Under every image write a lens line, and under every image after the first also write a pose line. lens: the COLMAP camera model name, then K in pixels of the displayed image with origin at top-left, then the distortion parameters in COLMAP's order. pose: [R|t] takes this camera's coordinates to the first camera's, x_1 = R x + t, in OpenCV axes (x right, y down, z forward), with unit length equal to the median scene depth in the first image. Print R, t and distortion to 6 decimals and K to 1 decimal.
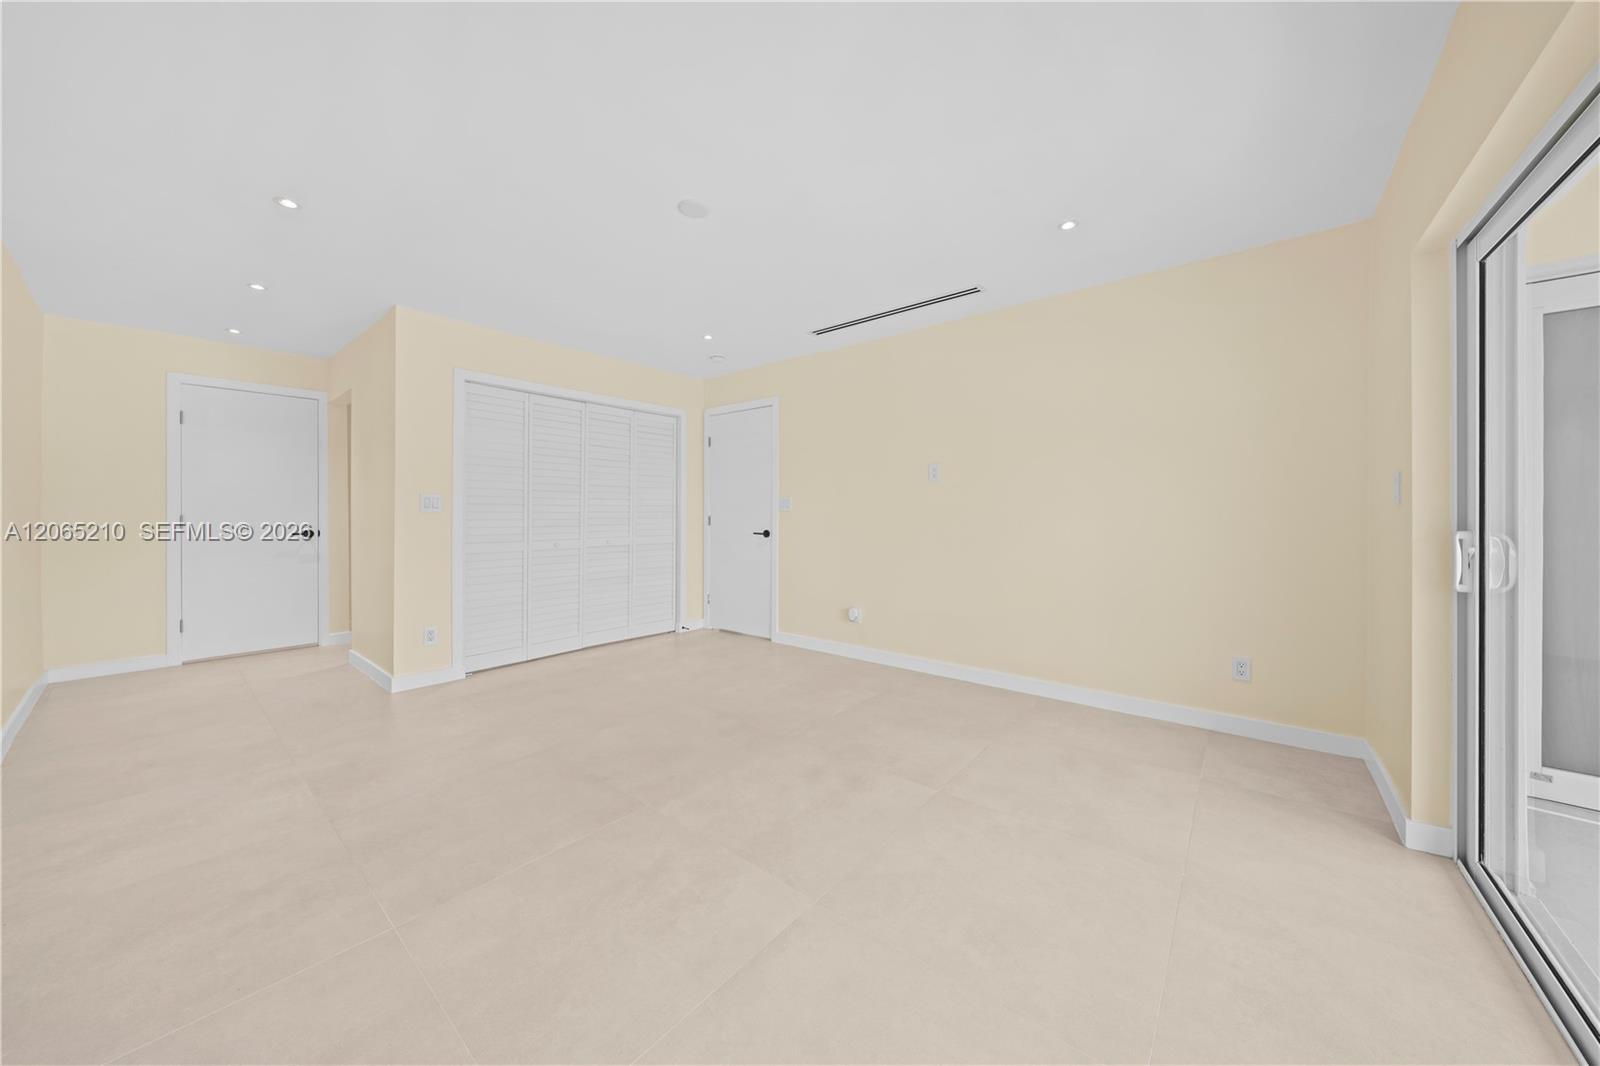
lens RADIAL K [[538.0, 0, 804.7], [0, 538.0, 517.3], [0, 0, 1]] dist [-0.013699, -0.000009]
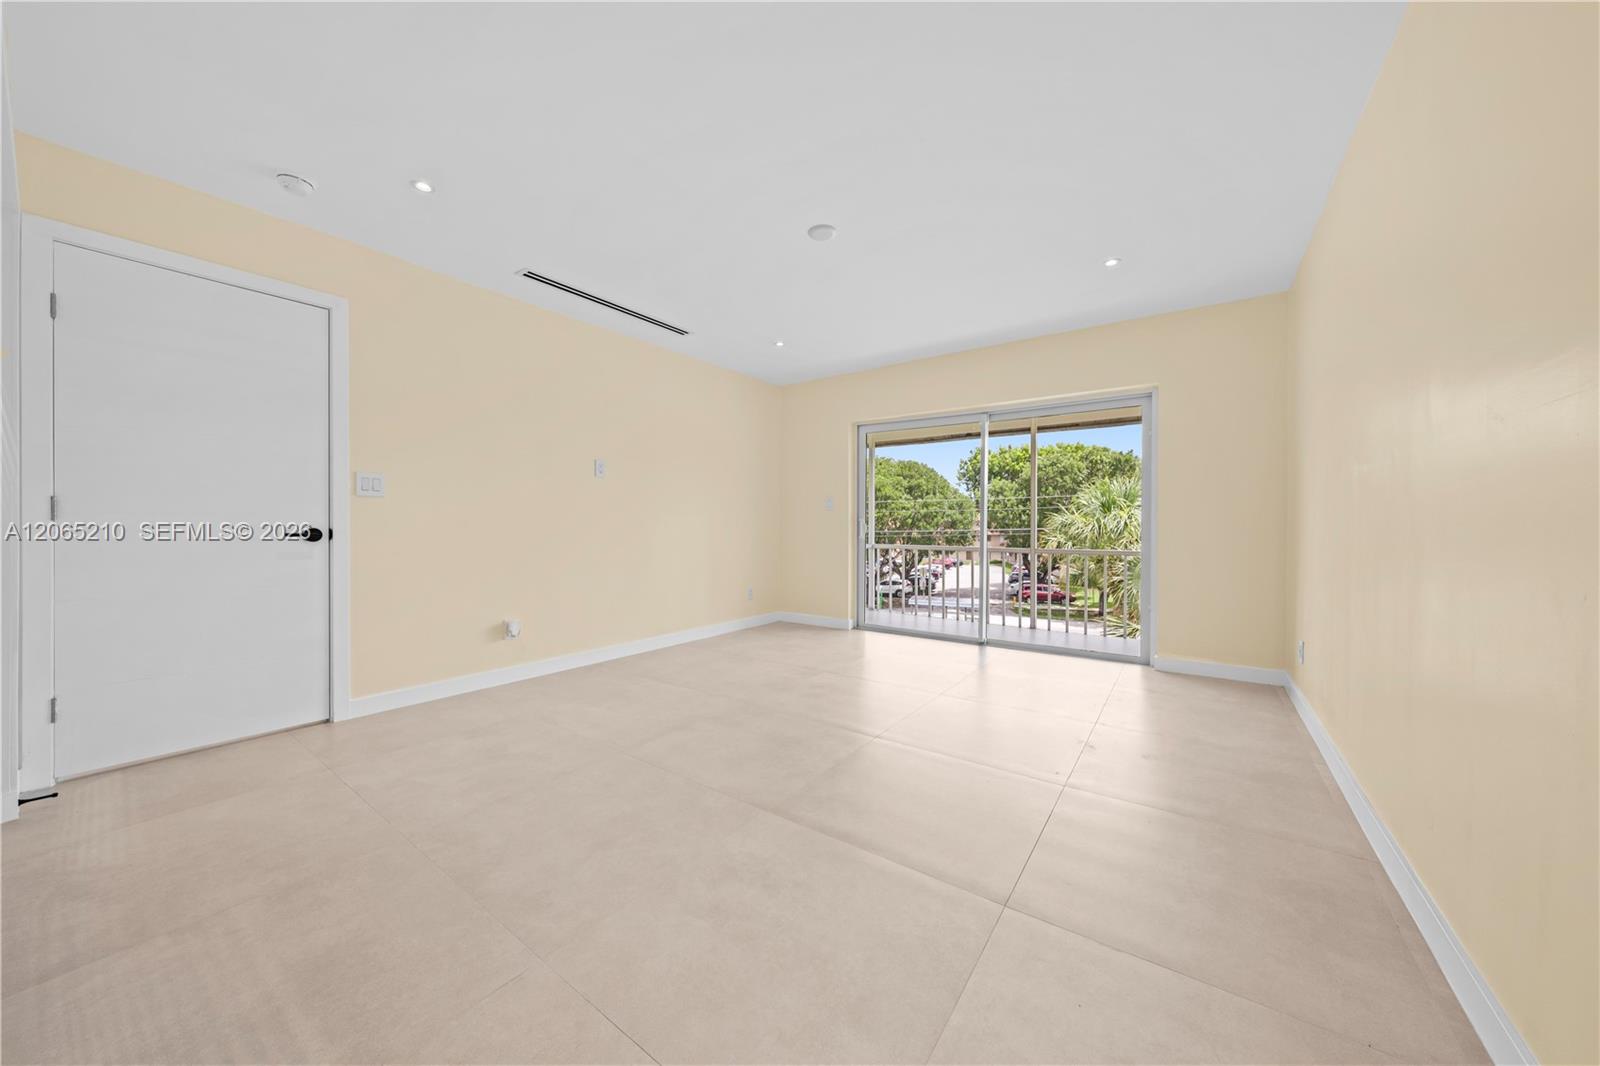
lens RADIAL K [[538.0, 0, 804.7], [0, 538.0, 517.3], [0, 0, 1]] dist [-0.013699, -0.000009]
pose [[-0.070321, 0.015059, 0.997411, -0.822049], [0.003735, 0.999883, -0.014833, 0.028407], [-0.997517, 0.002682, -0.070369, 0.678663]]
